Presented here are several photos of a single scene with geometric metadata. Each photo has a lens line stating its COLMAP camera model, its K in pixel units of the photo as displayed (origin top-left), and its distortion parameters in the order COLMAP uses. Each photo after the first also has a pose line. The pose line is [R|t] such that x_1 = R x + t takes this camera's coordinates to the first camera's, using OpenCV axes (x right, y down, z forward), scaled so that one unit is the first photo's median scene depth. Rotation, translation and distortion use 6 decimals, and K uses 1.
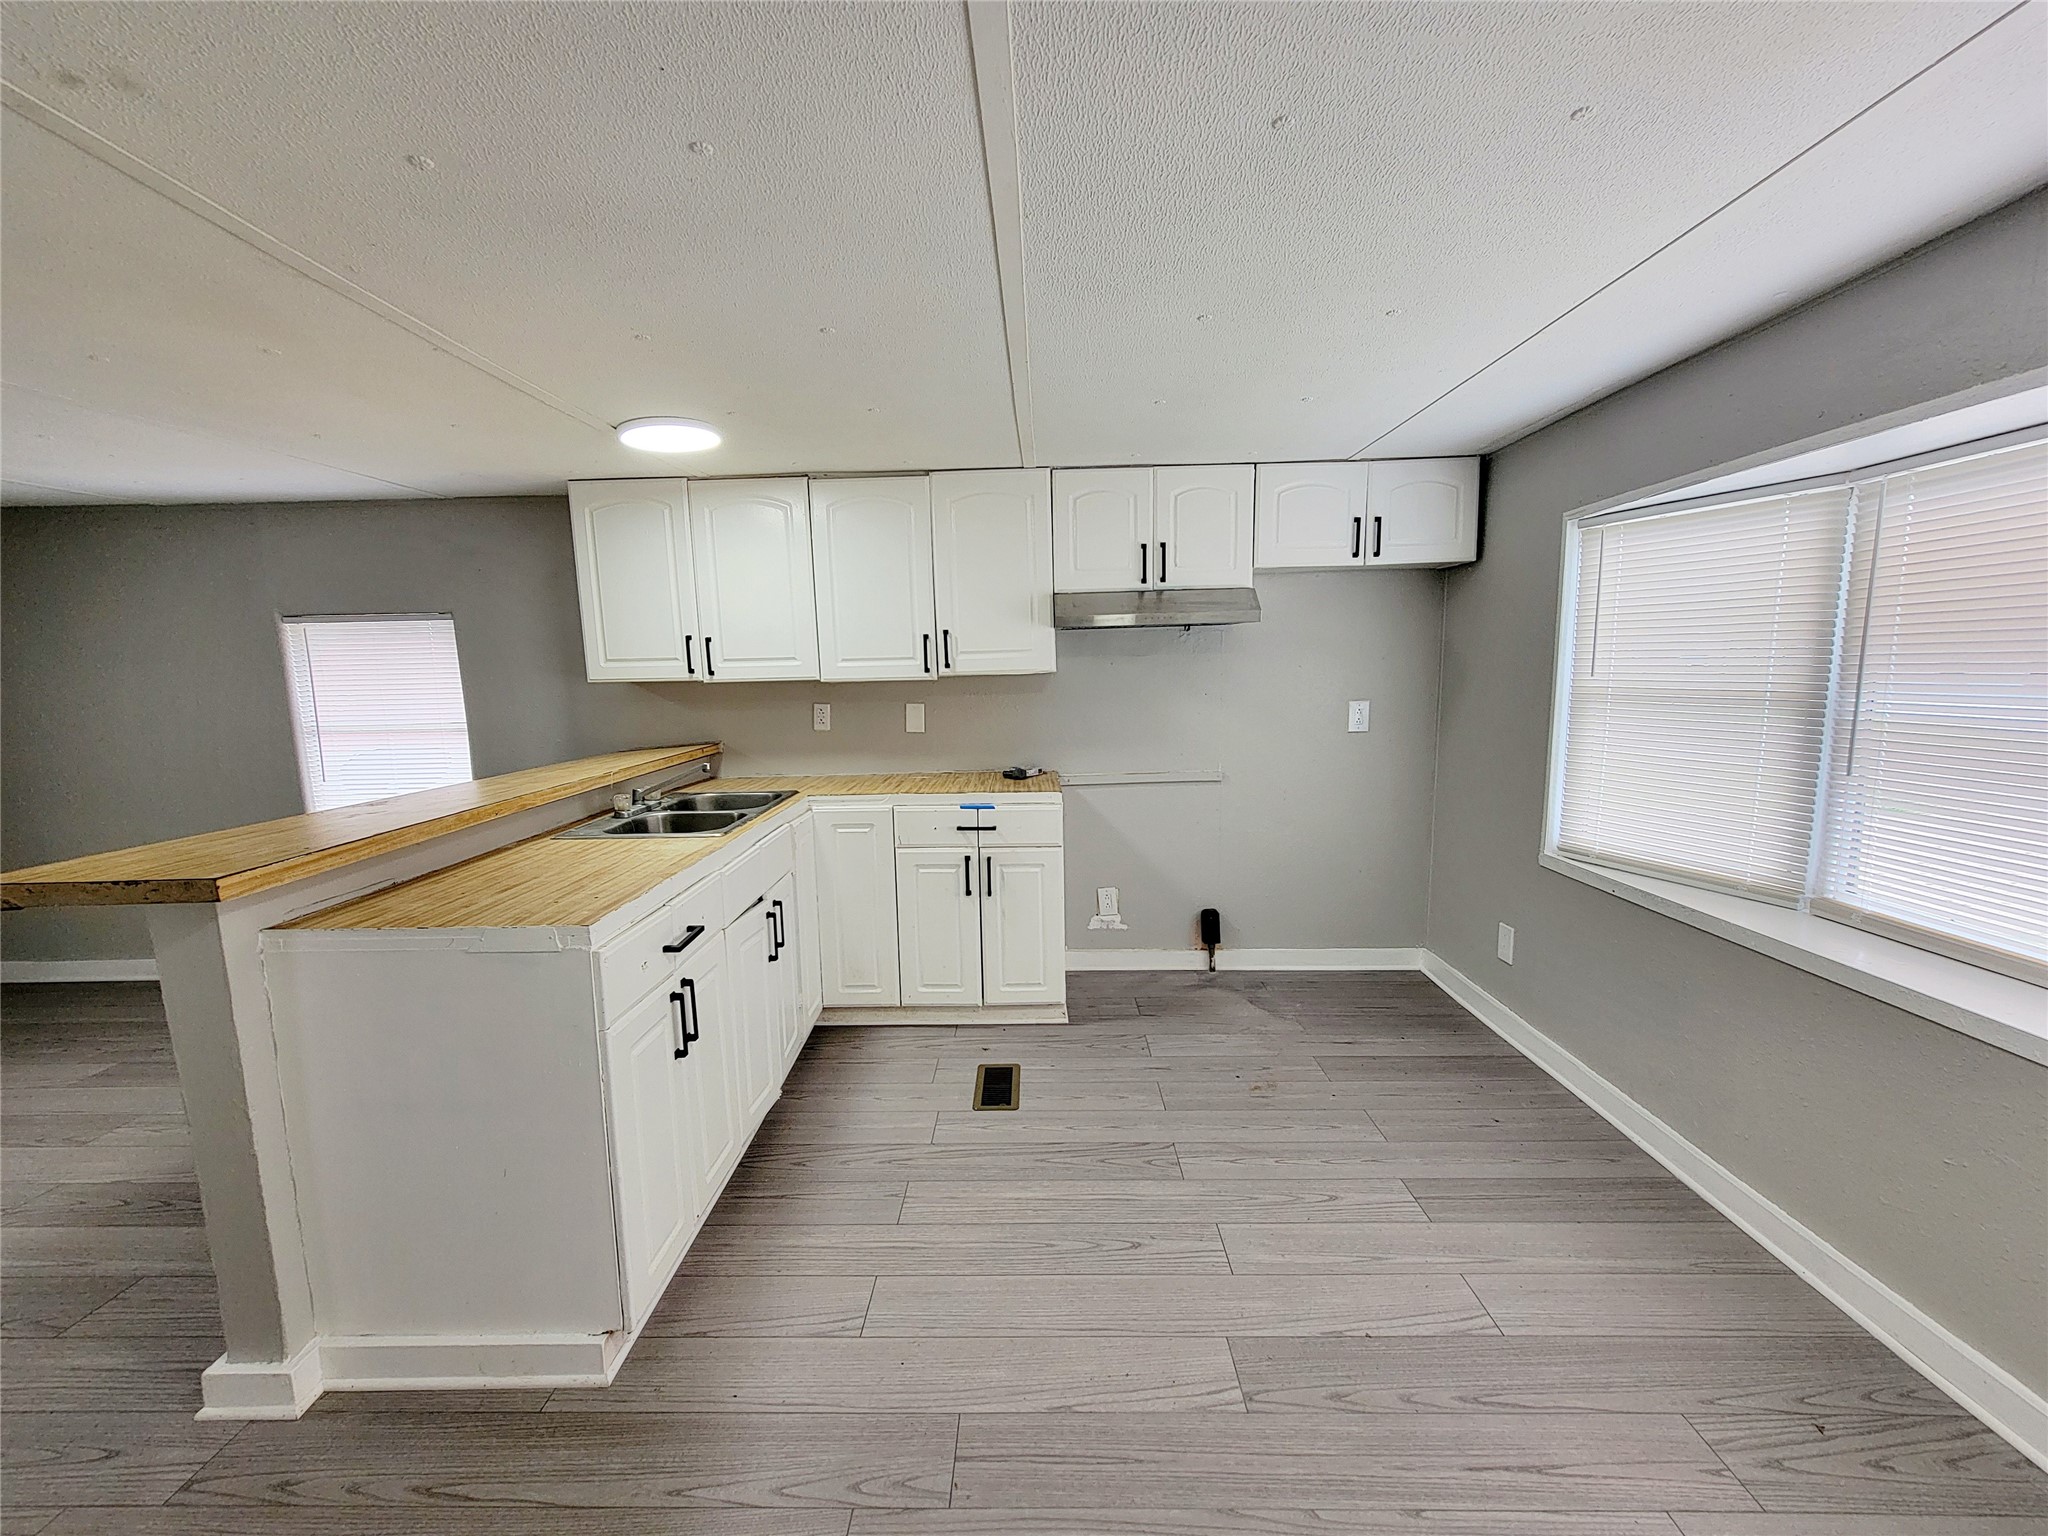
lens RADIAL K [[833.3, 0, 1026.5], [0, 833.3, 783.5], [0, 0, 1]] dist [-0.003176, 0.001550]
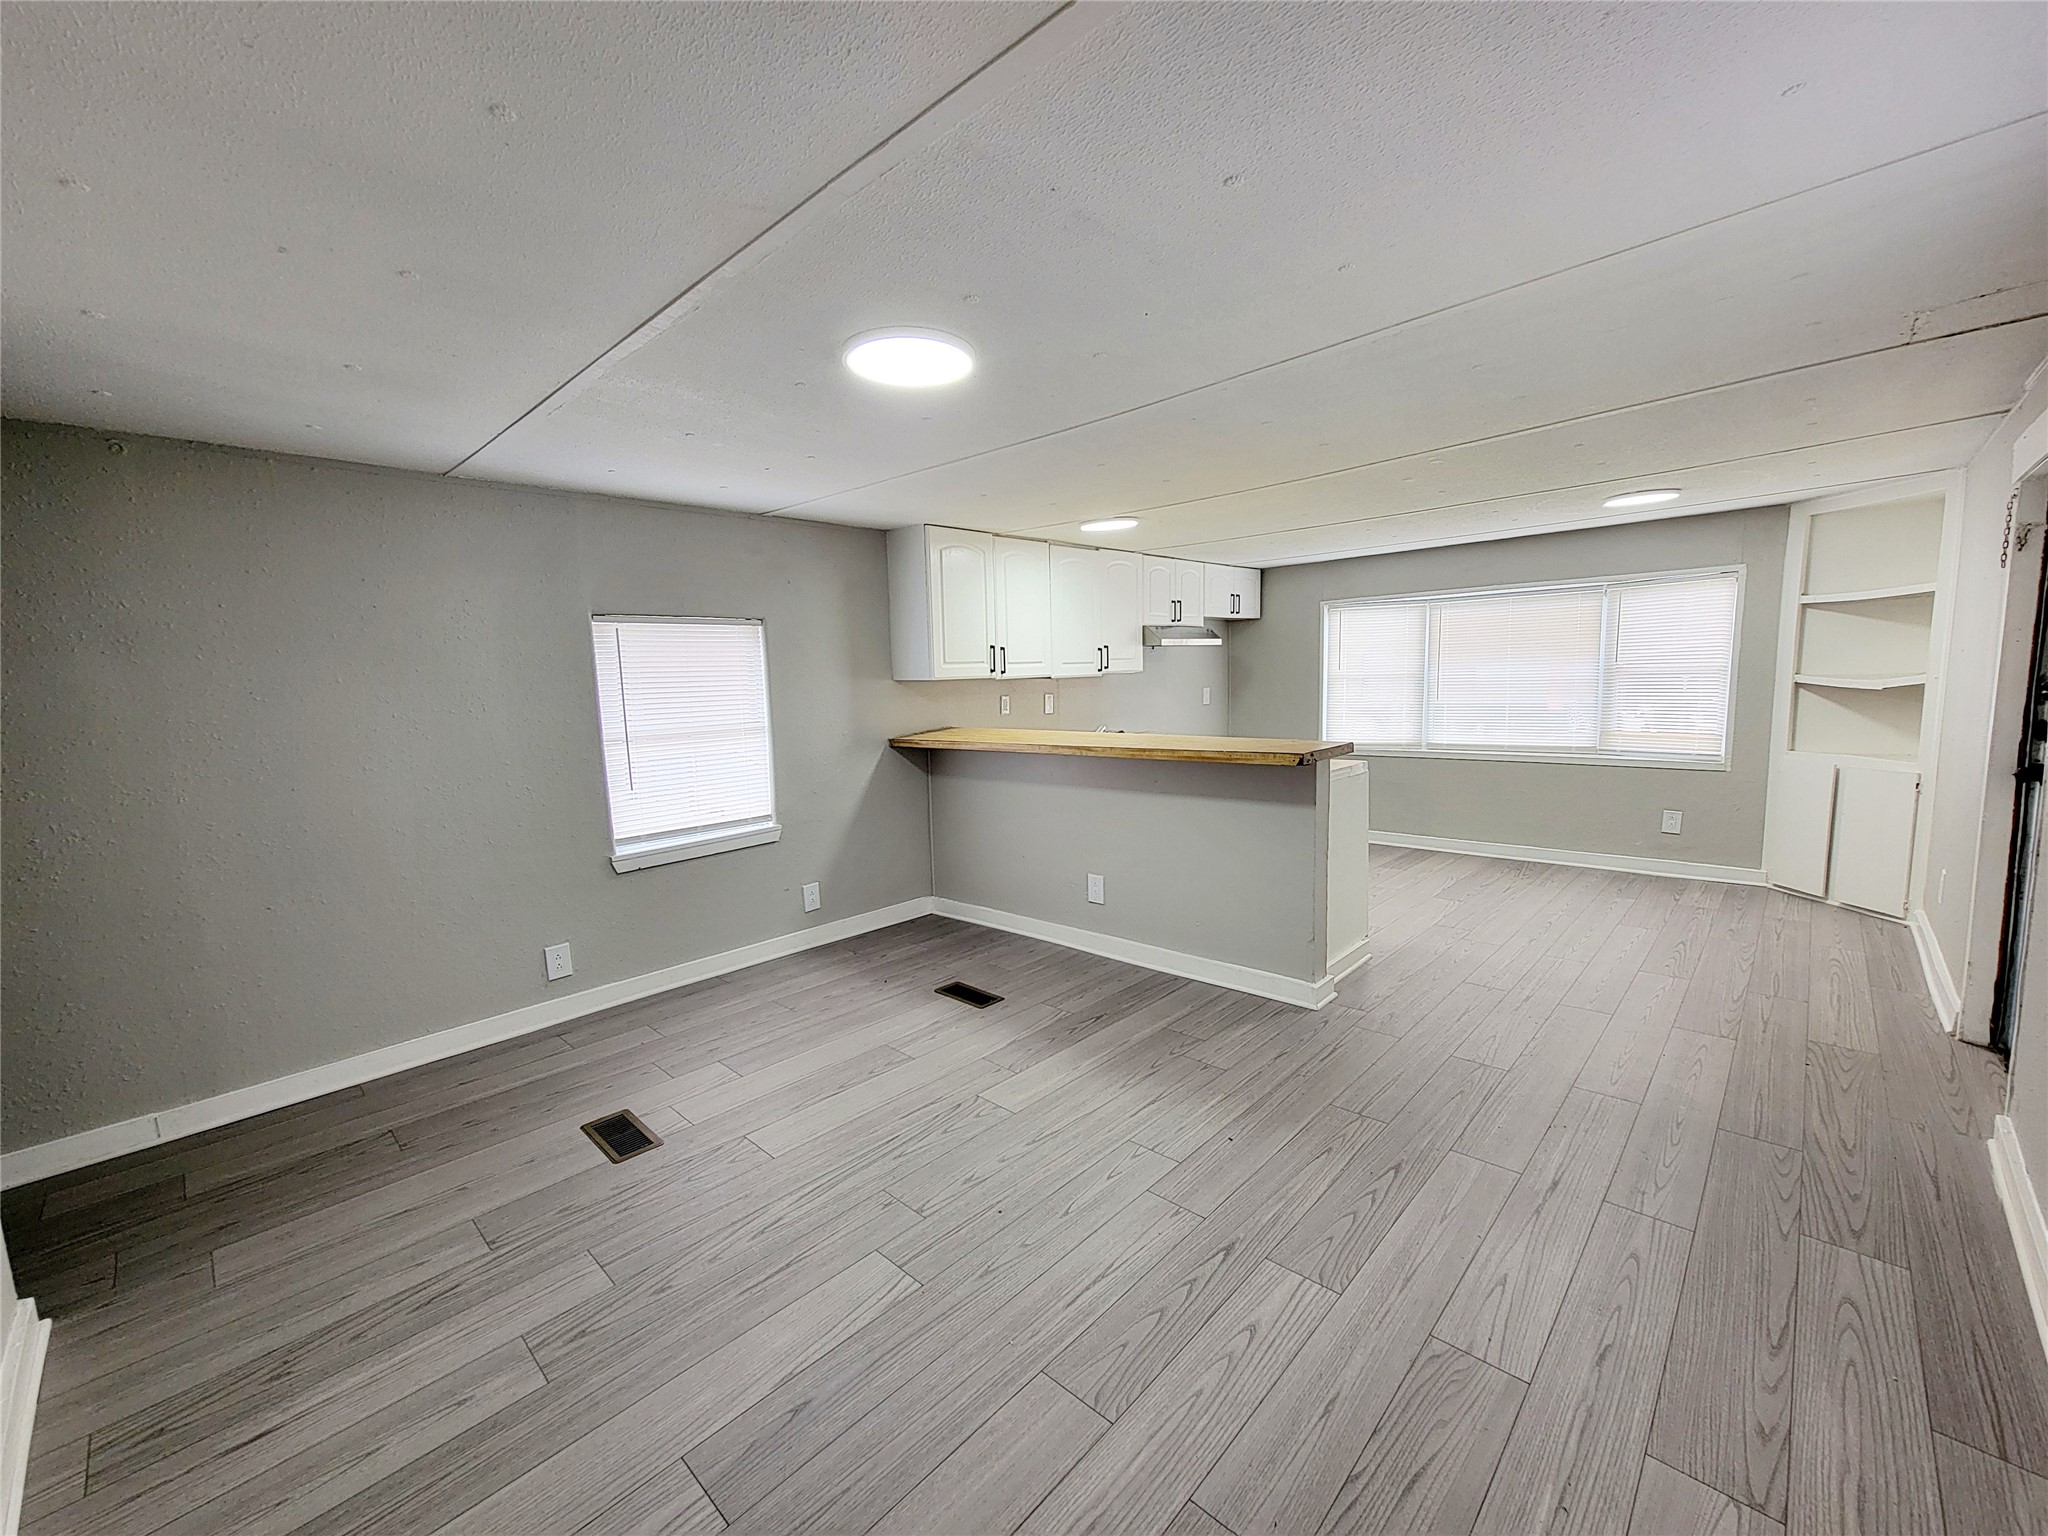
lens RADIAL K [[833.3, 0, 1011.9], [0, 833.3, 787.2], [0, 0, 1]] dist [-0.003176, 0.001550]
pose [[0.677673, -0.102131, 0.728236, -1.489851], [0.119252, 0.992463, 0.028215, 0.023933], [-0.725629, 0.067723, 0.684745, 0.036707]]
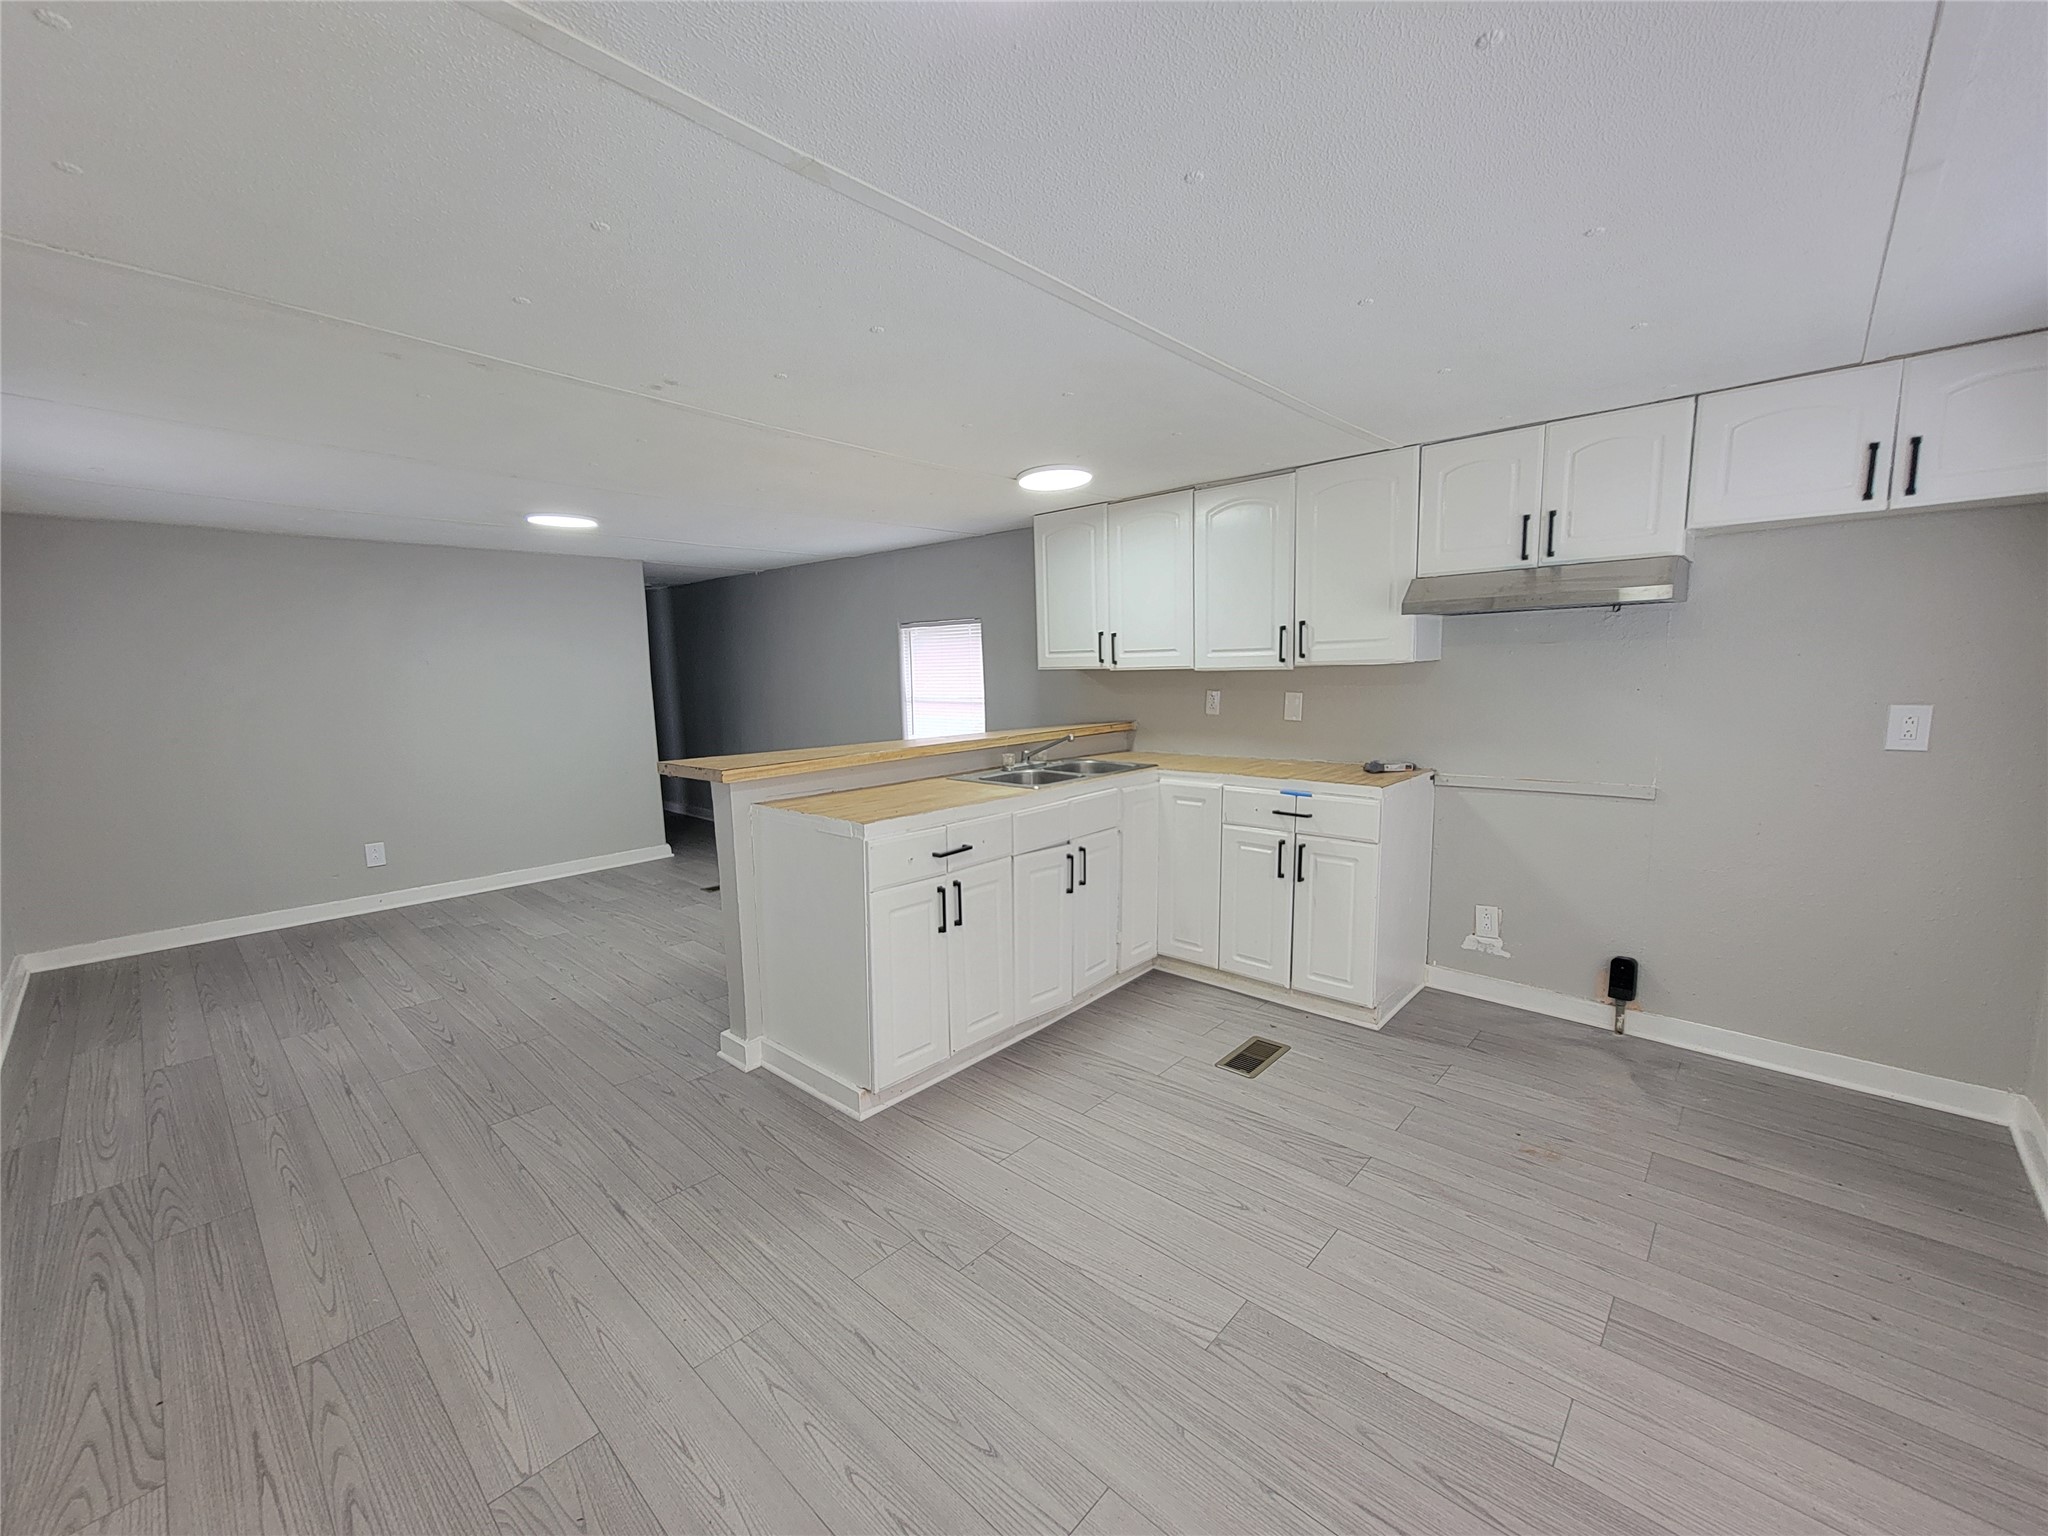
lens RADIAL K [[833.3, 0, 1018.3], [0, 833.3, 782.0], [0, 0, 1]] dist [-0.003176, 0.001550]
pose [[0.746423, 0.096770, -0.658398, 0.347096], [-0.088470, 0.995018, 0.045948, -0.003145], [0.659564, 0.023952, 0.751266, 0.004330]]
